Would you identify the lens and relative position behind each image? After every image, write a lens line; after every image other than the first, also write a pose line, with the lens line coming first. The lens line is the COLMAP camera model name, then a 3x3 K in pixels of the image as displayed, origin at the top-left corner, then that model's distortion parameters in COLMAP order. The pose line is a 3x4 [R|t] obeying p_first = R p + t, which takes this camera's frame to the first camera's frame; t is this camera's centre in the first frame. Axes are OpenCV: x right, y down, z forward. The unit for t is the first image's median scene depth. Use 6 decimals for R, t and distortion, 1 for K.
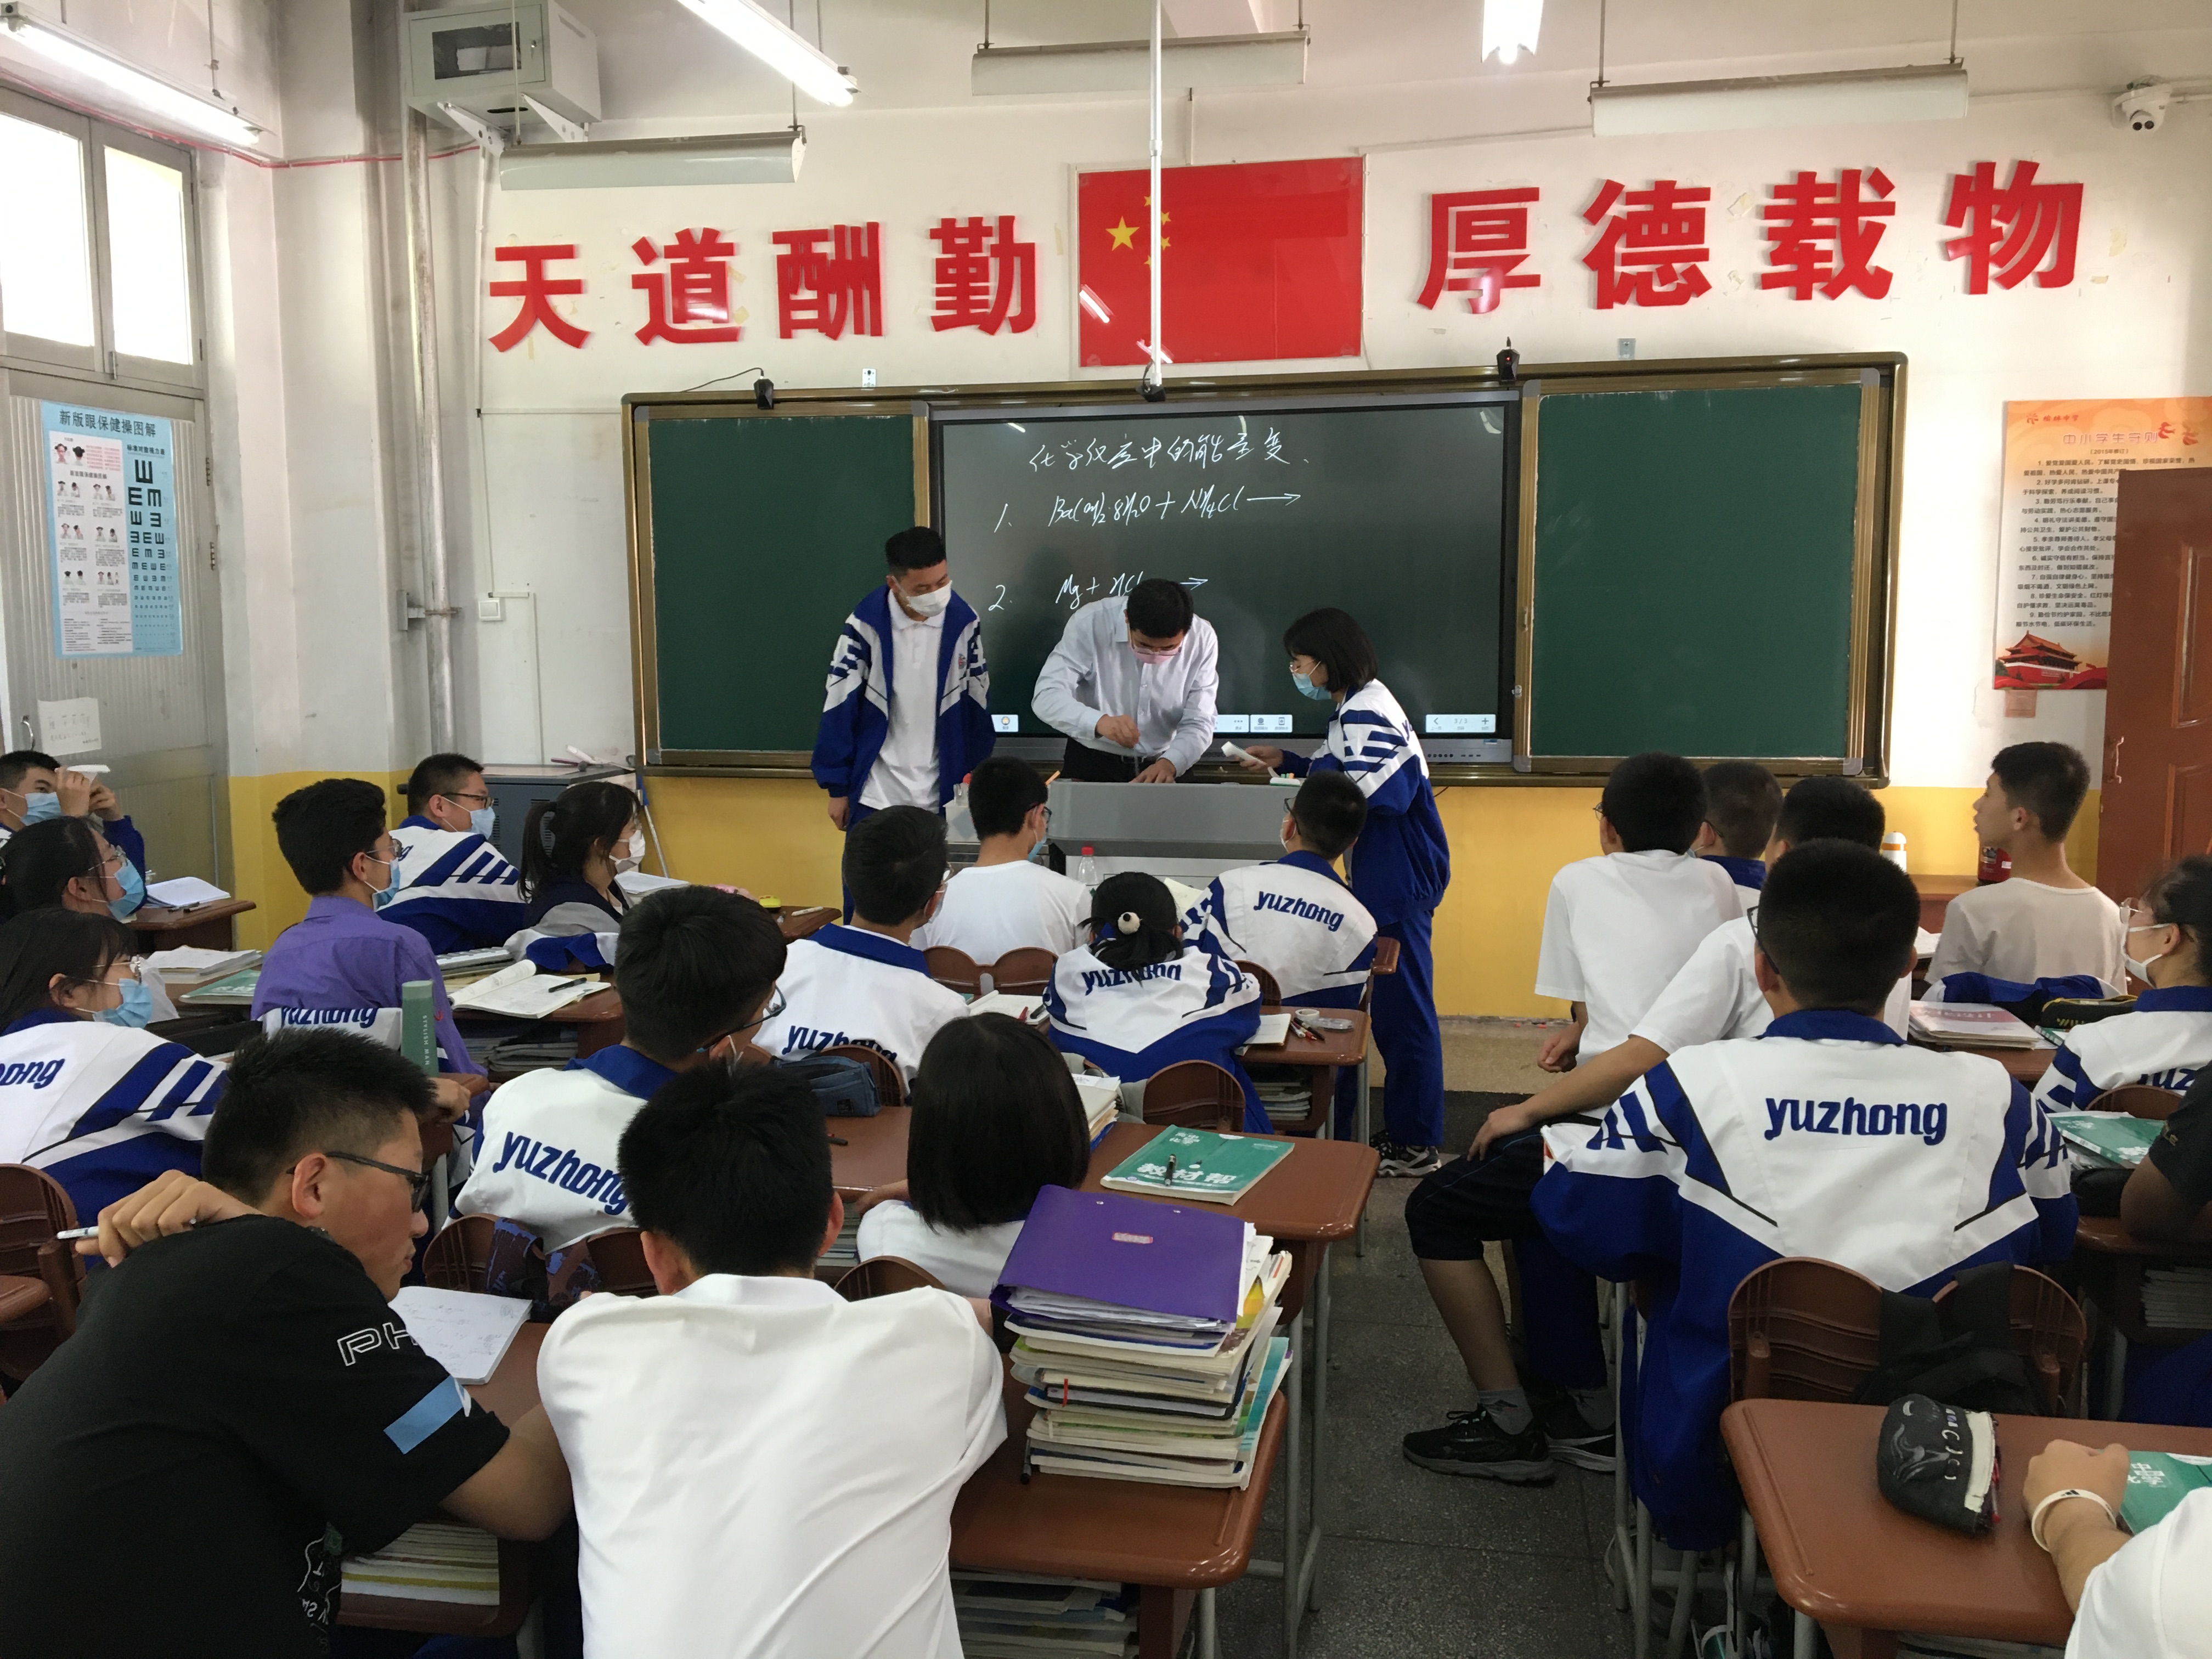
lens RADIAL K [[1867.5, 0, 1097.7], [0, 1867.5, 826.2], [0, 0, 1]] dist [0.103932, -0.107305]
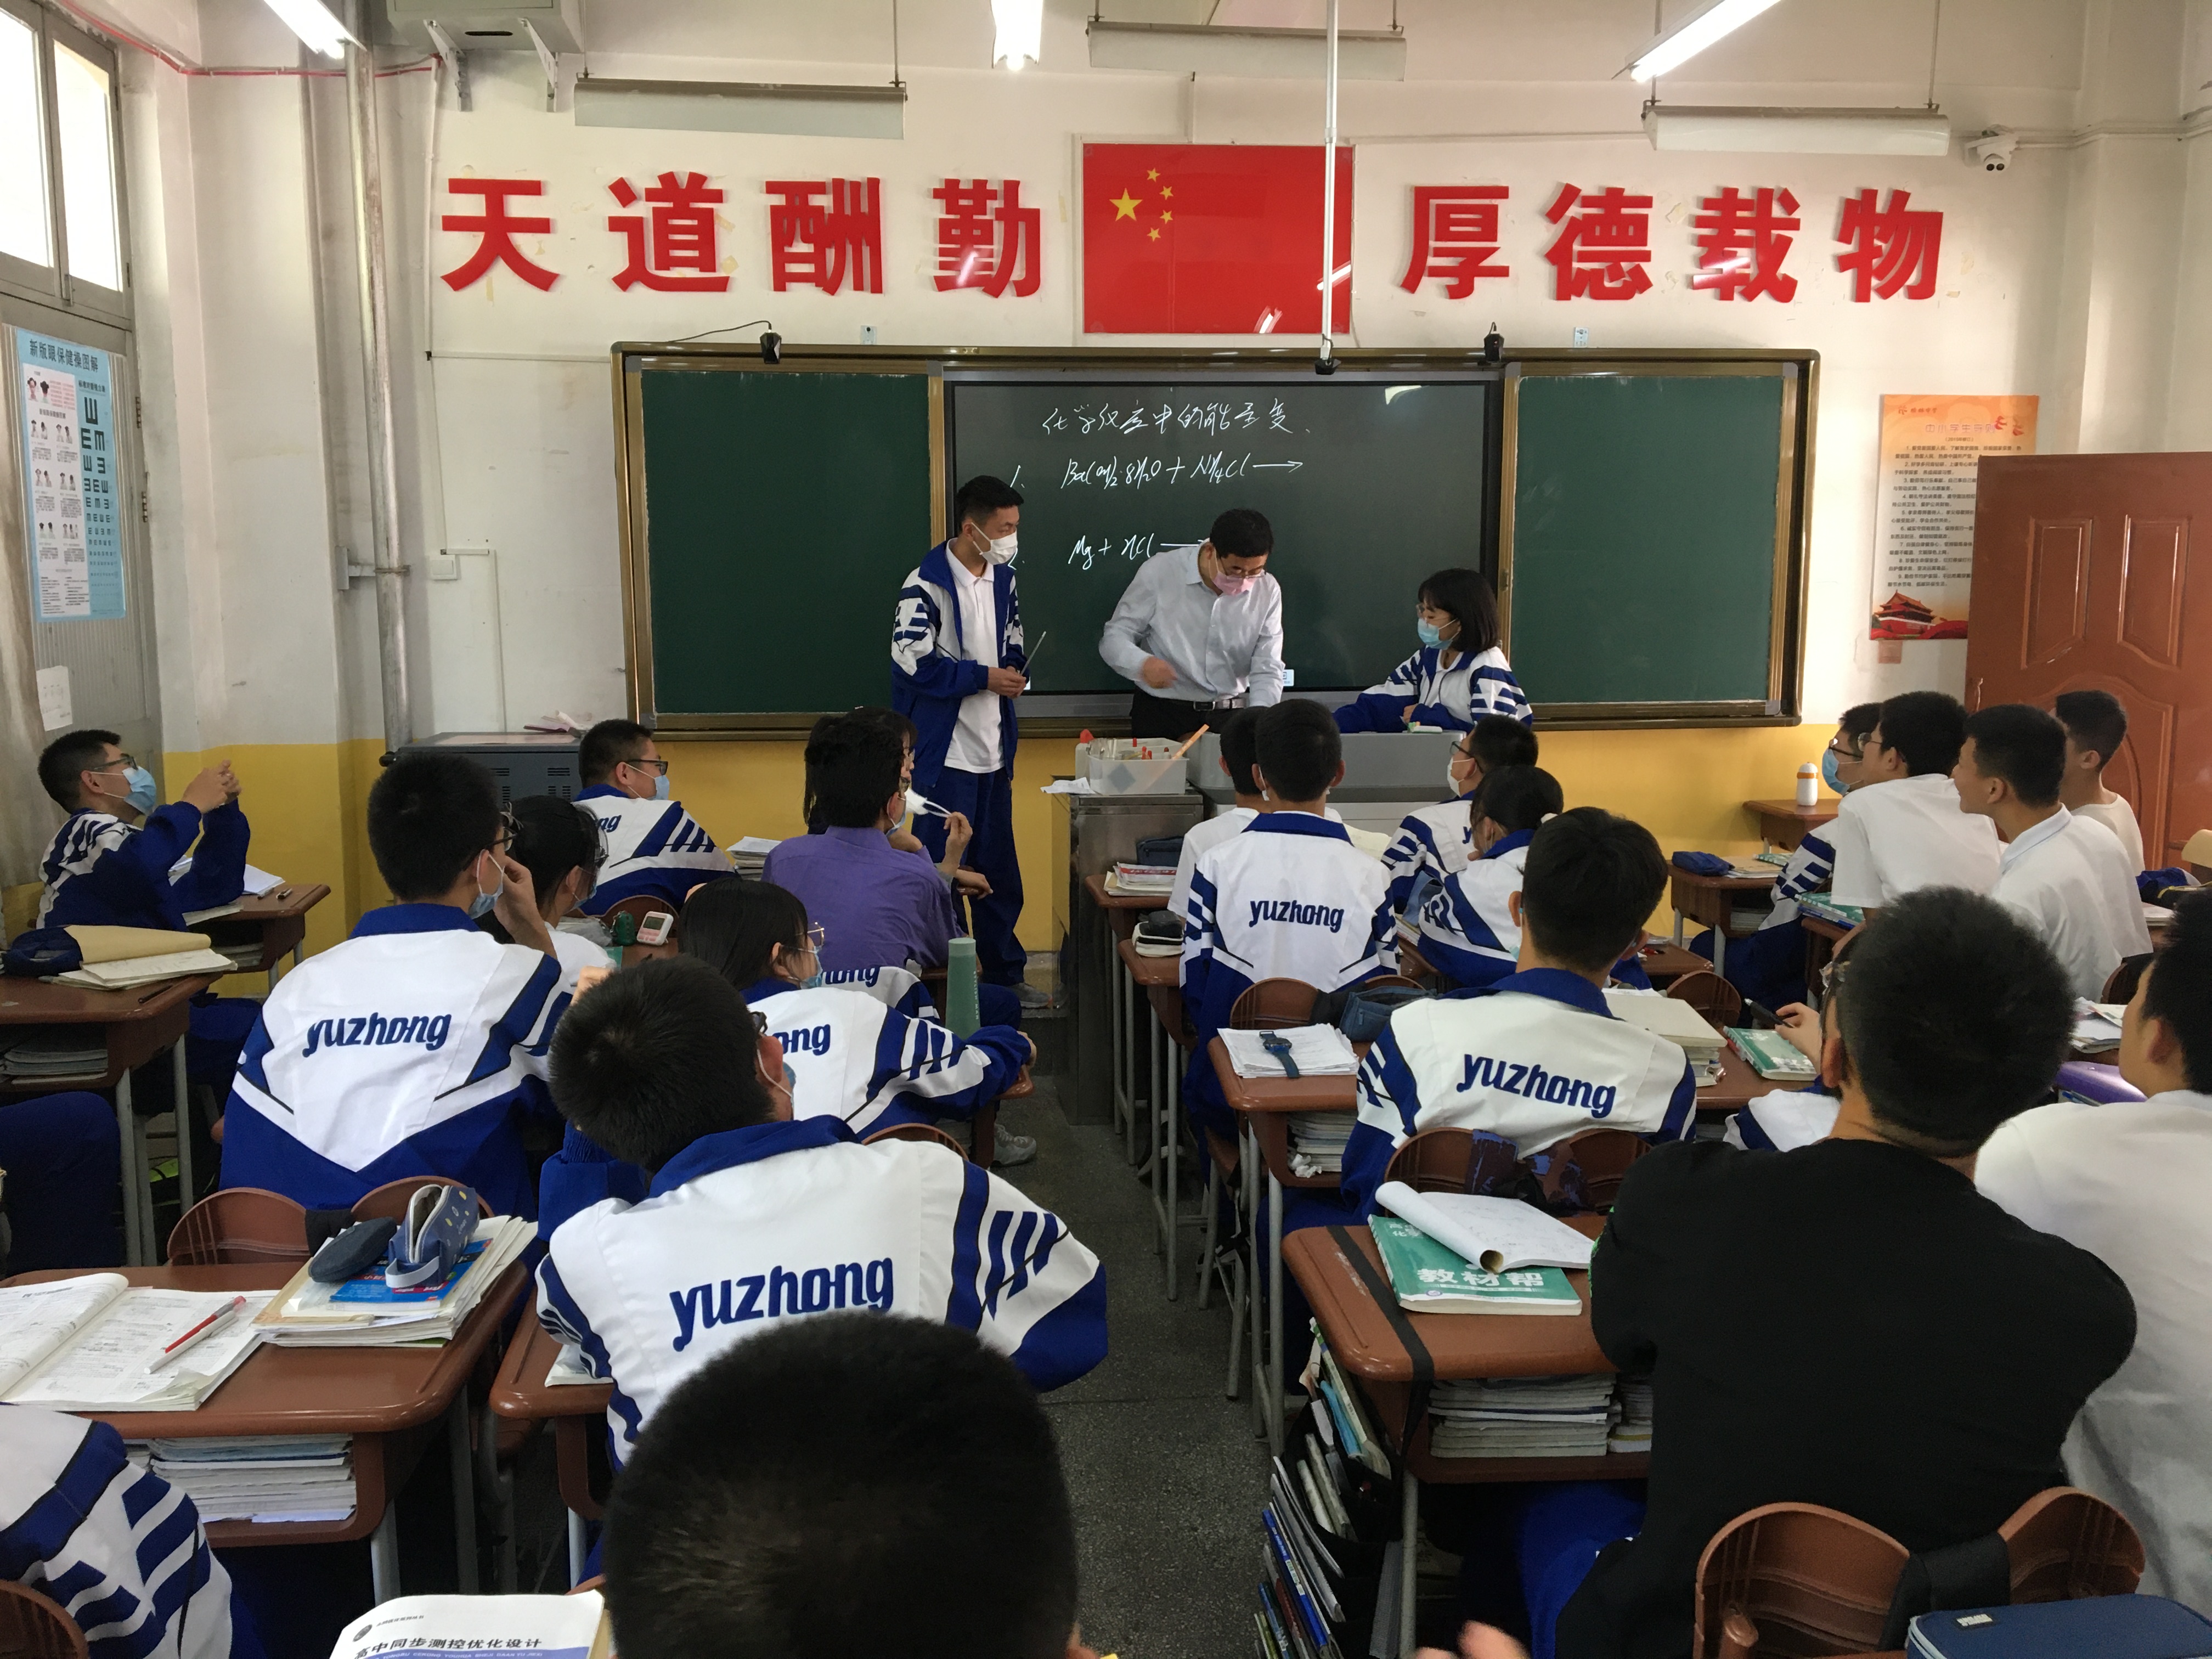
lens RADIAL K [[1867.5, 0, 1081.3], [0, 1867.5, 821.8], [0, 0, 1]] dist [0.103932, -0.107305]
pose [[0.957075, -0.035619, 0.287644, -0.325505], [0.030171, 0.999272, 0.023352, -0.001367], [-0.288266, -0.013671, 0.957453, 0.012295]]
